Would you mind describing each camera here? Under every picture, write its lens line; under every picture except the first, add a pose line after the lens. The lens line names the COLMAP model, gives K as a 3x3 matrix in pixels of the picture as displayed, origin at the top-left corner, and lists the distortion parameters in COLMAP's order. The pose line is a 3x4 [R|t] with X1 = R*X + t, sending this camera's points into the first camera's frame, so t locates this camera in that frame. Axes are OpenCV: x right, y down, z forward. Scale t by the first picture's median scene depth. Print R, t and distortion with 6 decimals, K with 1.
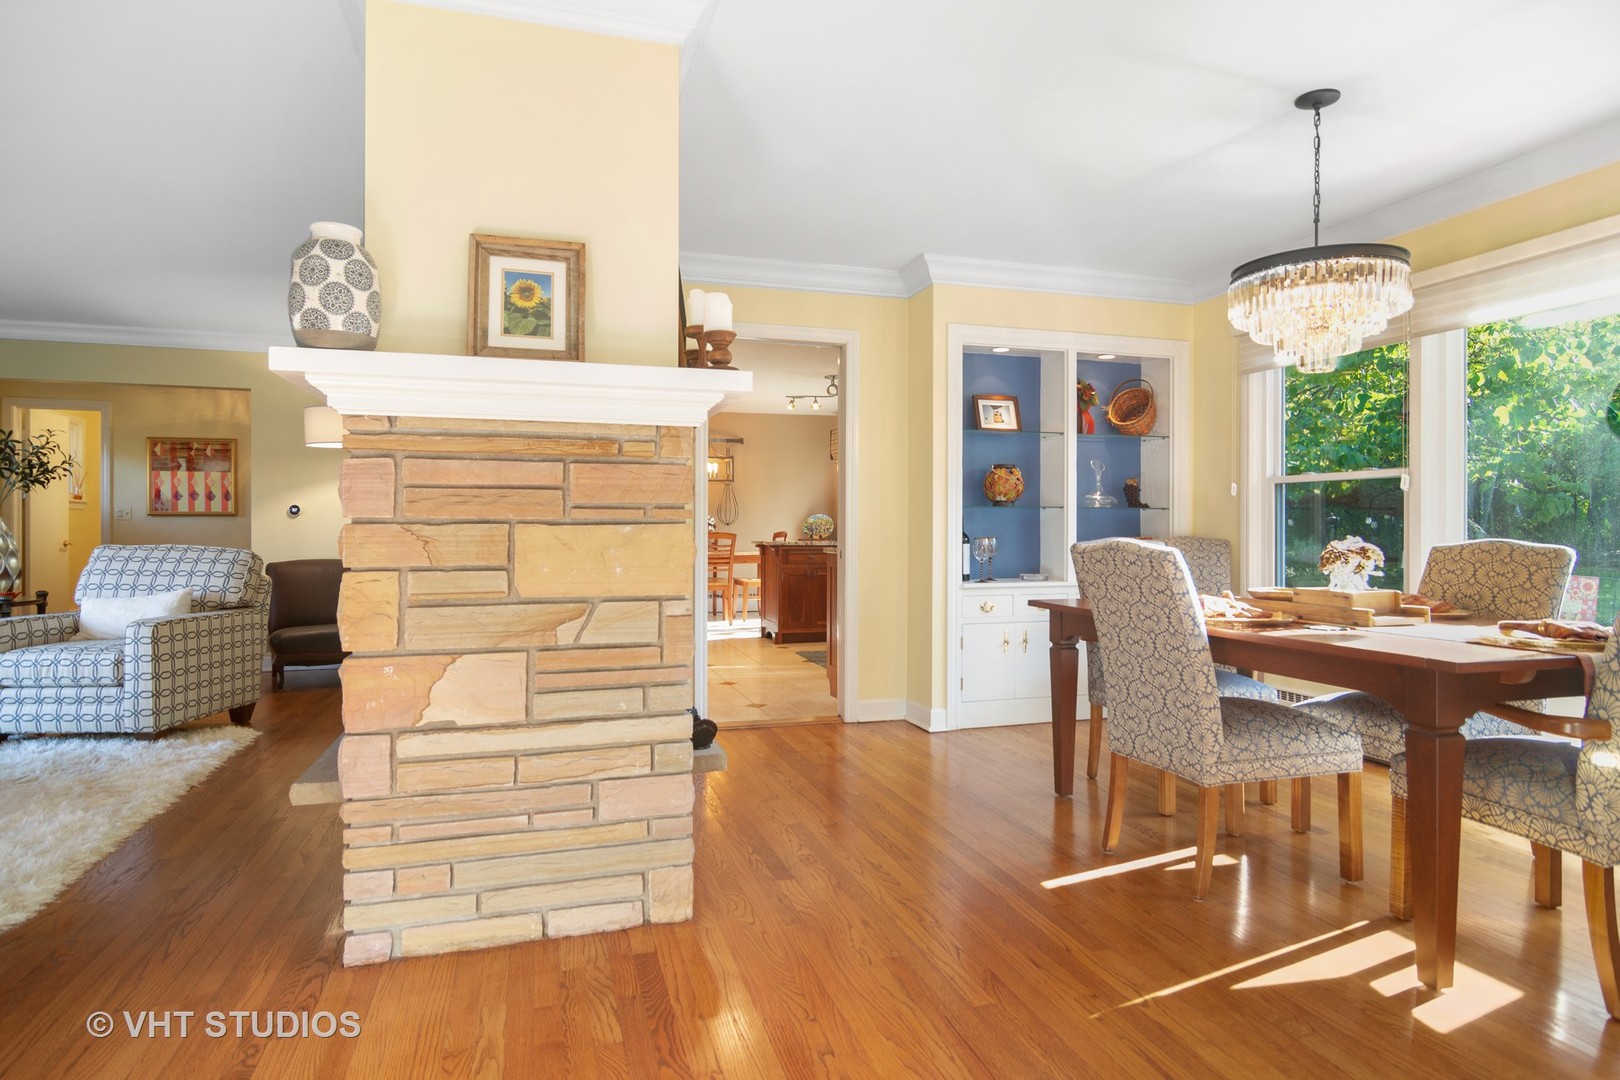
lens RADIAL K [[882.3, 0, 804.5], [0, 882.3, 538.8], [0, 0, 1]] dist [-0.000709, 0.000468]
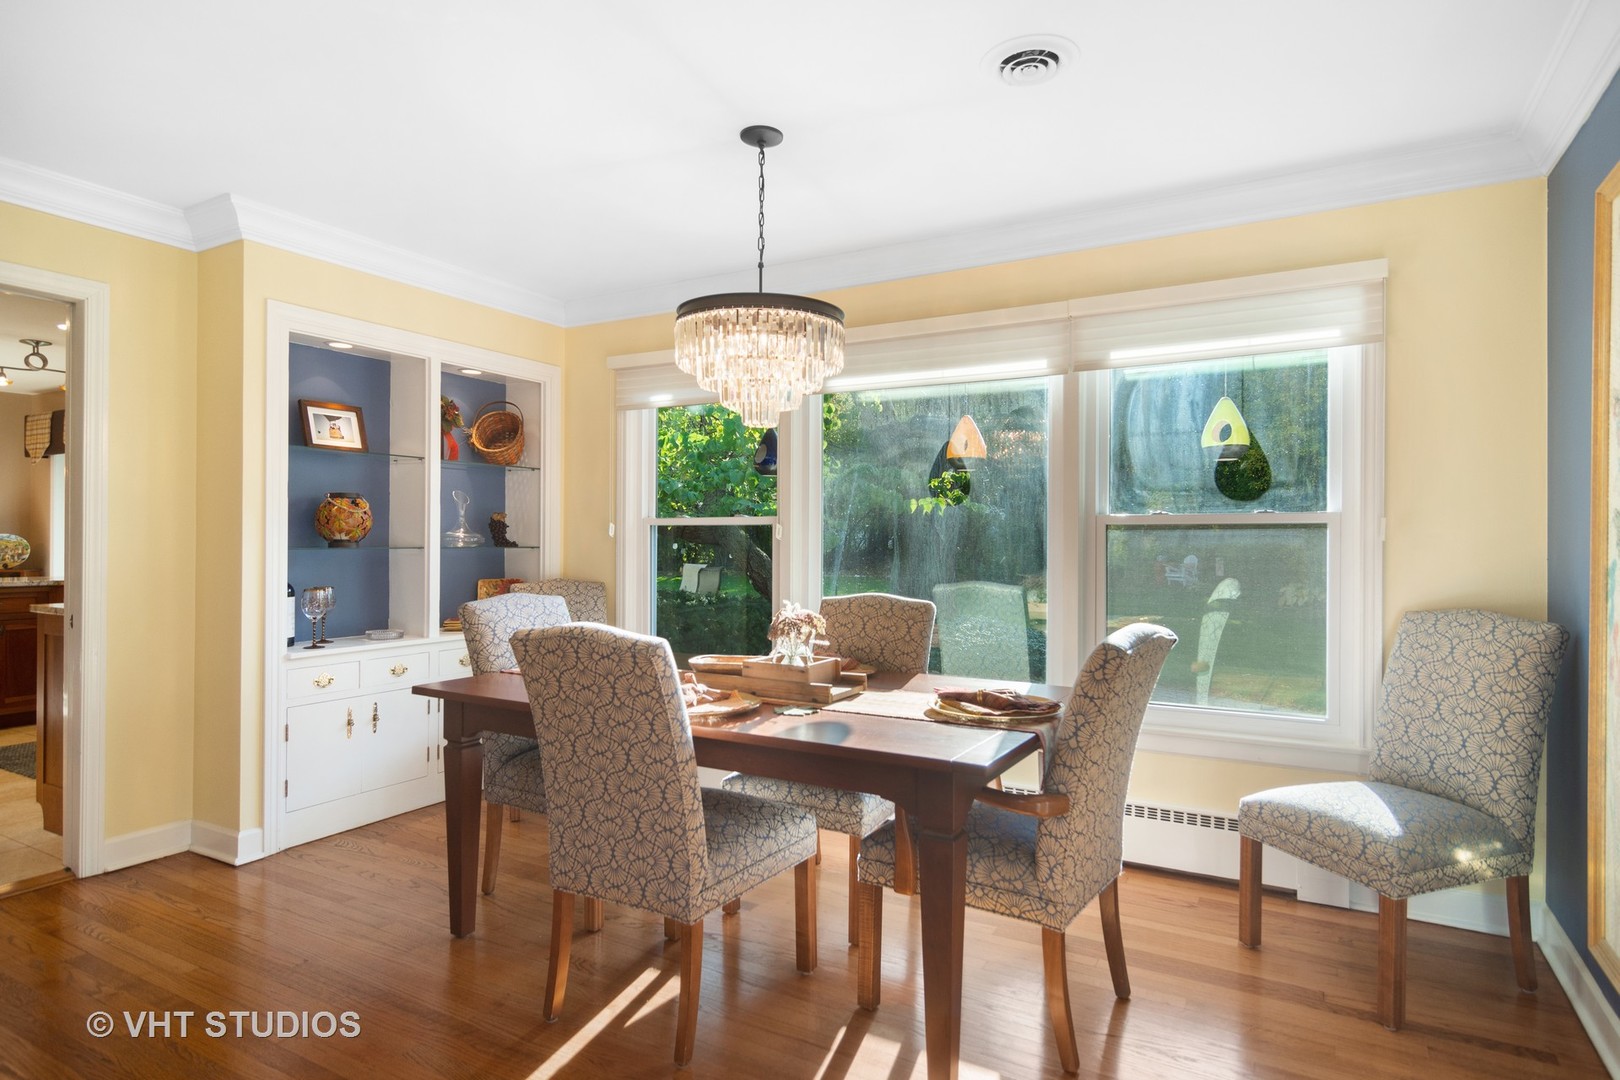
lens RADIAL K [[882.3, 0, 804.5], [0, 882.3, 538.8], [0, 0, 1]] dist [-0.000709, 0.000468]
pose [[0.723864, 0.000985, 0.689942, -0.018259], [0.007949, 0.999921, -0.009768, -0.035458], [-0.689897, 0.012555, 0.723799, 0.169468]]
